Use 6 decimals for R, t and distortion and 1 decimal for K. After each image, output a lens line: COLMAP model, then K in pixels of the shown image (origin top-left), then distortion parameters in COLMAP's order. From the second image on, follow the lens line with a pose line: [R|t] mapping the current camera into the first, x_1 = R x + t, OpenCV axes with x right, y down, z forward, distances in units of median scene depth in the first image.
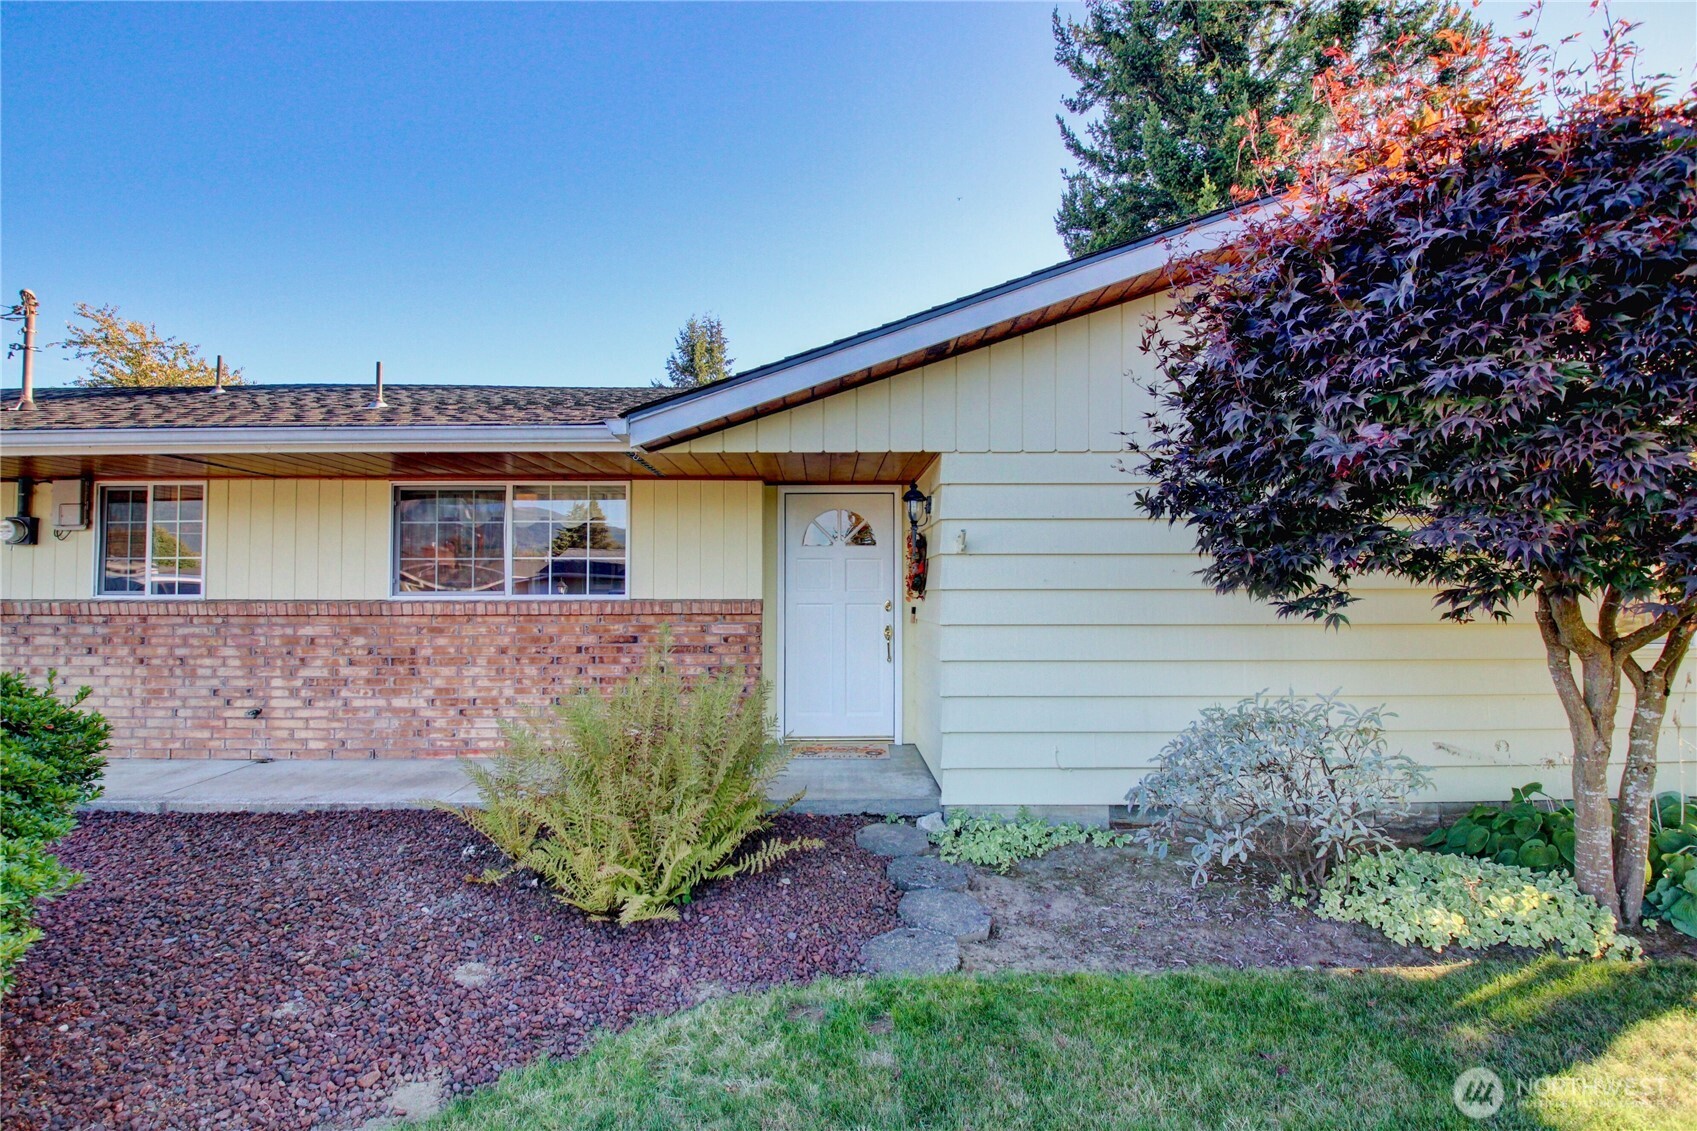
lens RADIAL K [[783.1, 0, 841.1], [0, 783.1, 556.7], [0, 0, 1]] dist [-0.010067, -0.012255]
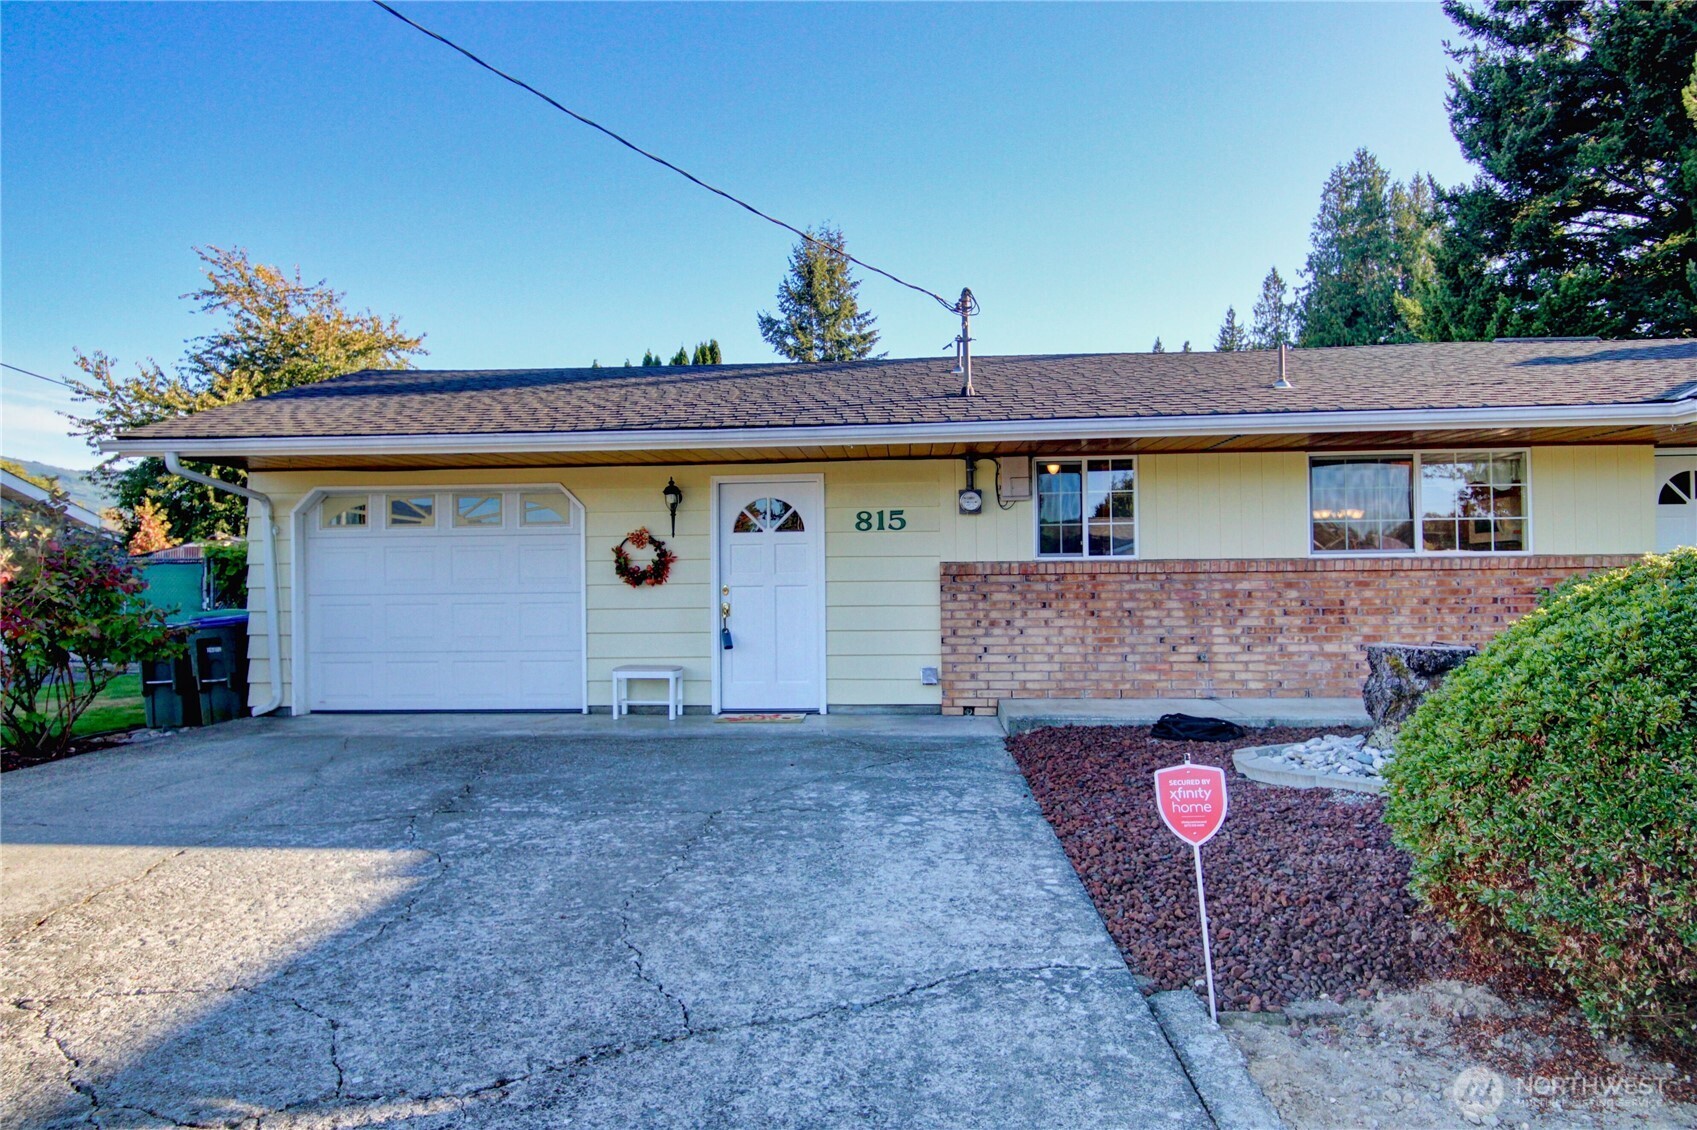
lens RADIAL K [[983.0, 0, 852.8], [0, 983.0, 562.2], [0, 0, 1]] dist [0.002073, -0.008159]
pose [[0.994557, -0.009679, -0.103748, -1.109233], [0.013490, 0.999257, 0.036091, 0.001569], [0.103322, -0.037294, 0.993949, -0.489867]]
